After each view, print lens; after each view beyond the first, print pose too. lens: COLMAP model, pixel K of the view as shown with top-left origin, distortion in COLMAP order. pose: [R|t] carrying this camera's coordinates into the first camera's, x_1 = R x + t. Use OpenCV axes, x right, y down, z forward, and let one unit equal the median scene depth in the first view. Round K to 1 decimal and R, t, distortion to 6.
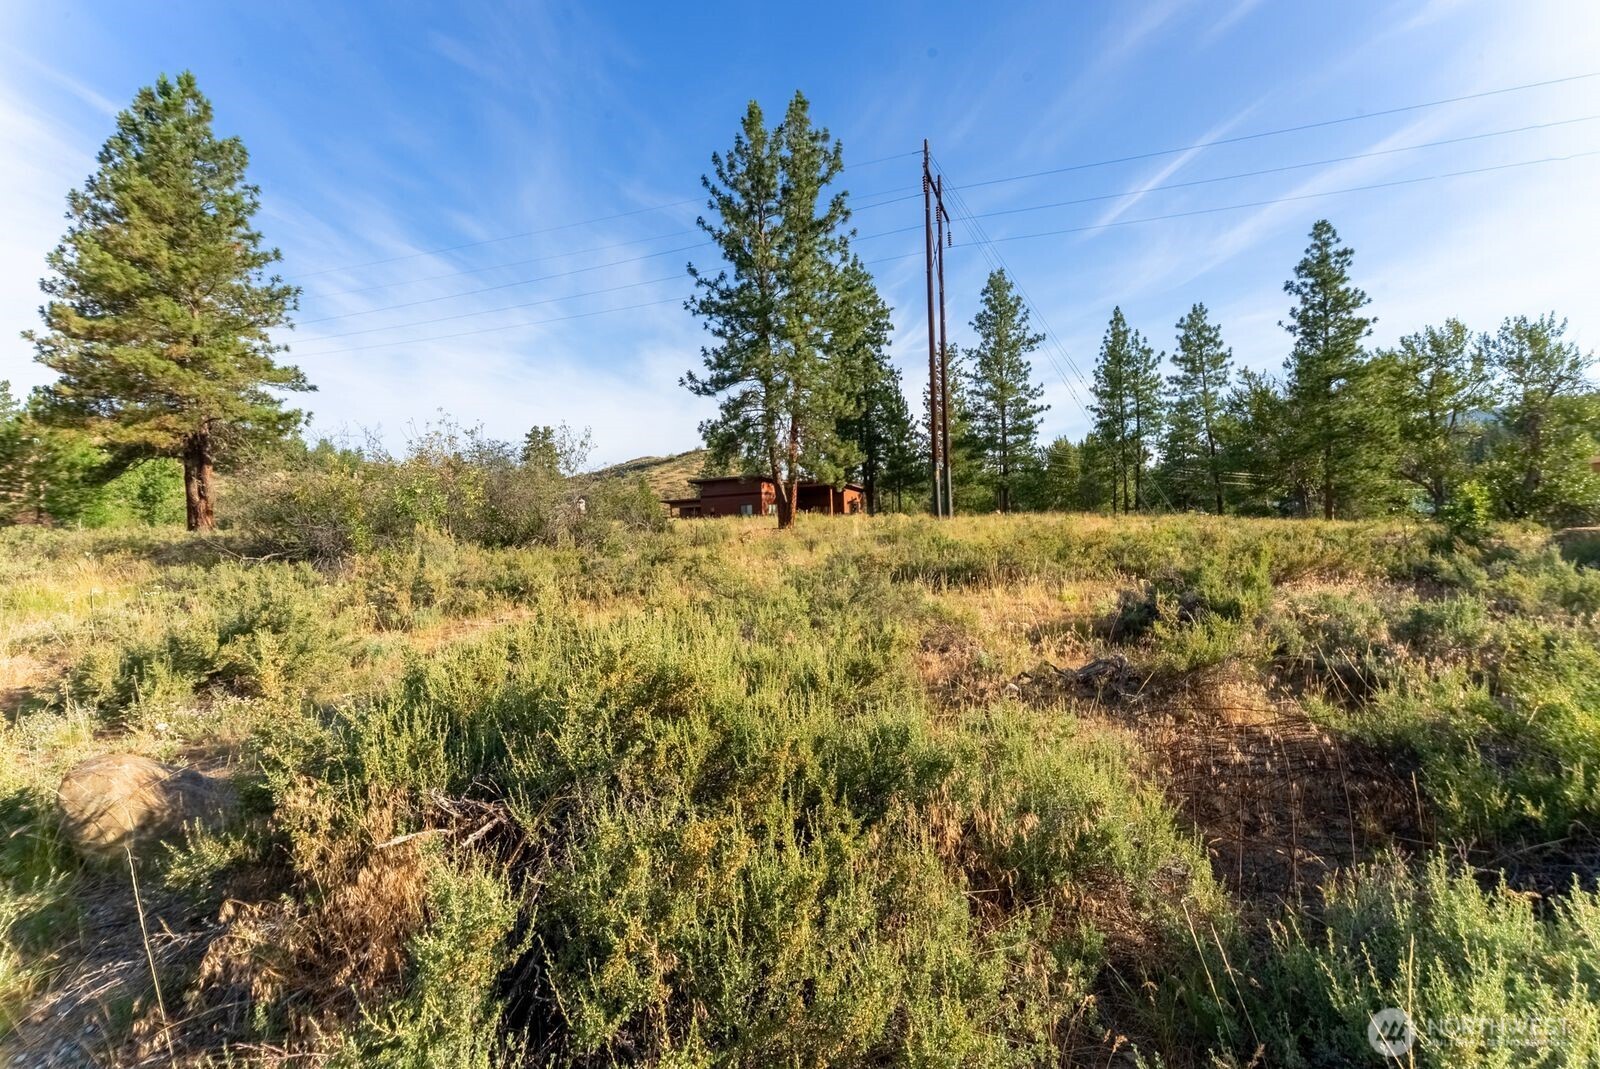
lens RADIAL K [[666.0, 0, 798.0], [0, 666.0, 537.8], [0, 0, 1]] dist [0.015150, 0.000183]
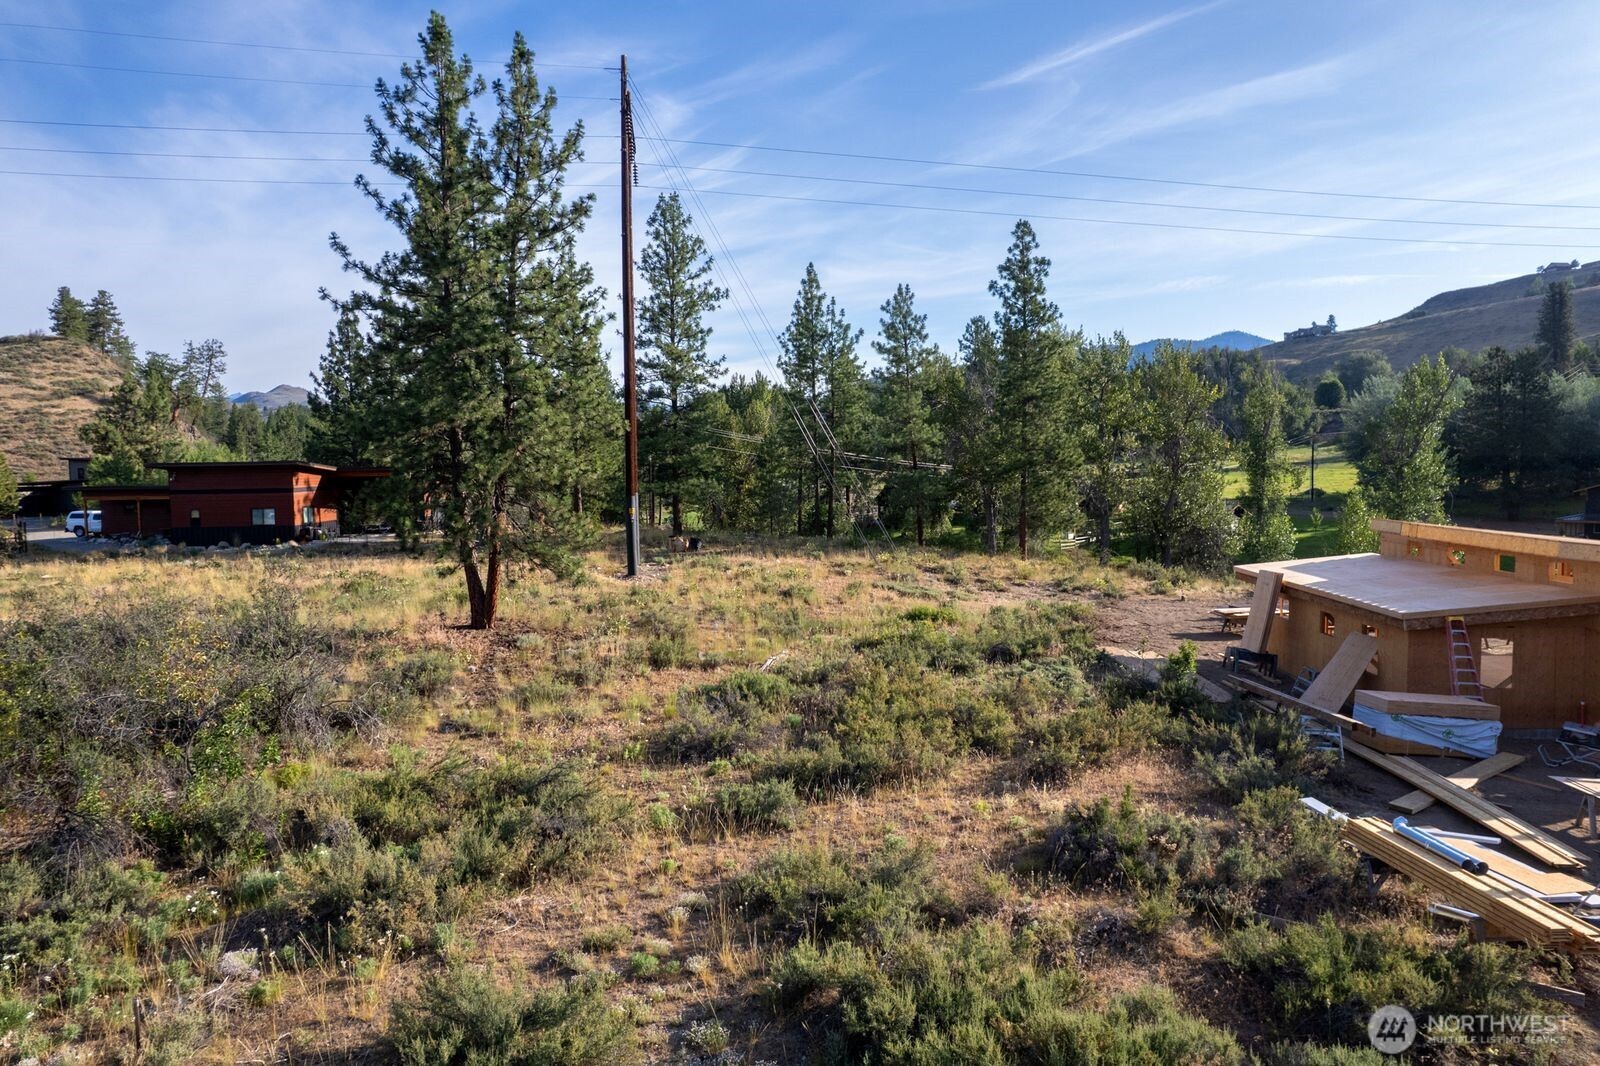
lens RADIAL K [[1074.9, 0, 794.4], [0, 1074.9, 531.0], [0, 0, 1]] dist [-0.009985, 0.011765]
pose [[0.869670, -0.014446, 0.493421, -0.202322], [-0.011682, 0.998690, 0.049828, -0.118935], [-0.493495, -0.049098, 0.868362, -0.116868]]
